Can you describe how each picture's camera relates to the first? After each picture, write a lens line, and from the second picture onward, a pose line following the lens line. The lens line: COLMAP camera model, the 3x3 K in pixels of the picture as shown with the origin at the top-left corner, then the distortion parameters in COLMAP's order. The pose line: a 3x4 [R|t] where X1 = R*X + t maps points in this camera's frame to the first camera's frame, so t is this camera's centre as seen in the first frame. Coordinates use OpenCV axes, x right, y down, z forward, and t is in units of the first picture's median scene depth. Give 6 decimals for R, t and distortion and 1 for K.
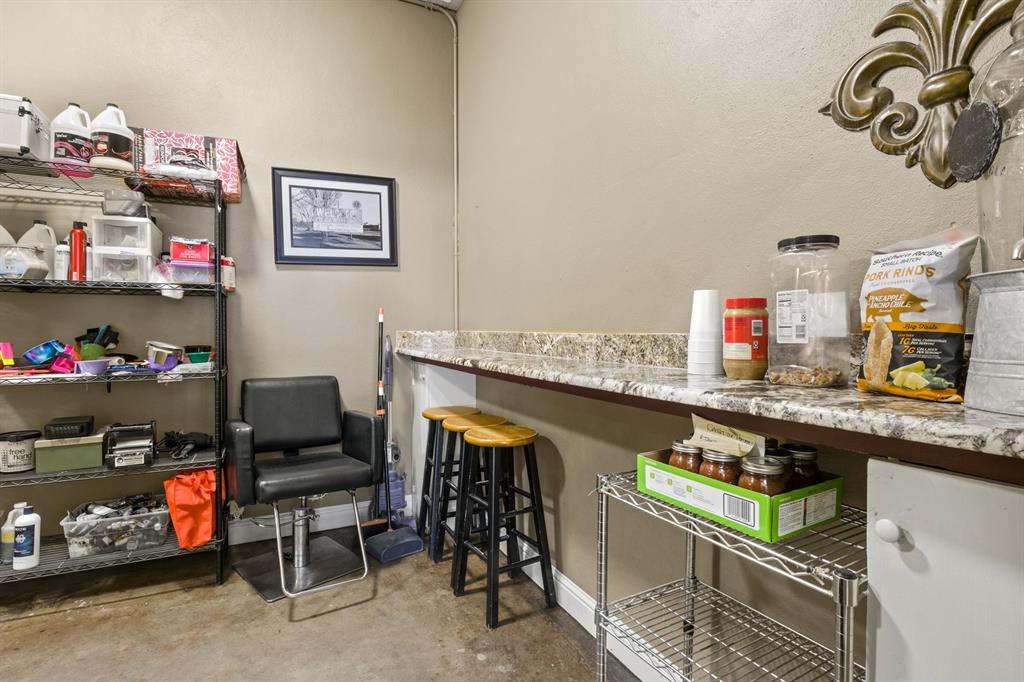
lens RADIAL K [[512.5, 0, 516.3], [0, 512.5, 335.0], [0, 0, 1]] dist [-0.006138, -0.003186]
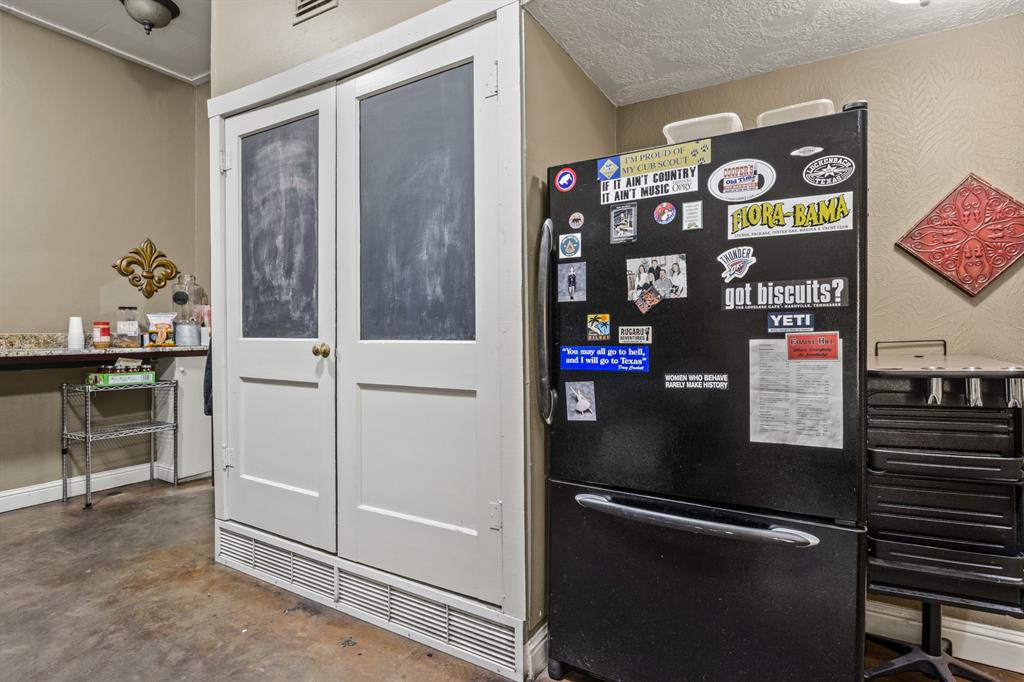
lens RADIAL K [[512.5, 0, 512.4], [0, 512.5, 337.5], [0, 0, 1]] dist [-0.006138, -0.003186]
pose [[-0.510850, -0.001251, 0.859669, -3.999121], [0.011744, 0.999895, 0.008434, 0.028210], [-0.859589, 0.014404, -0.510782, 0.517081]]
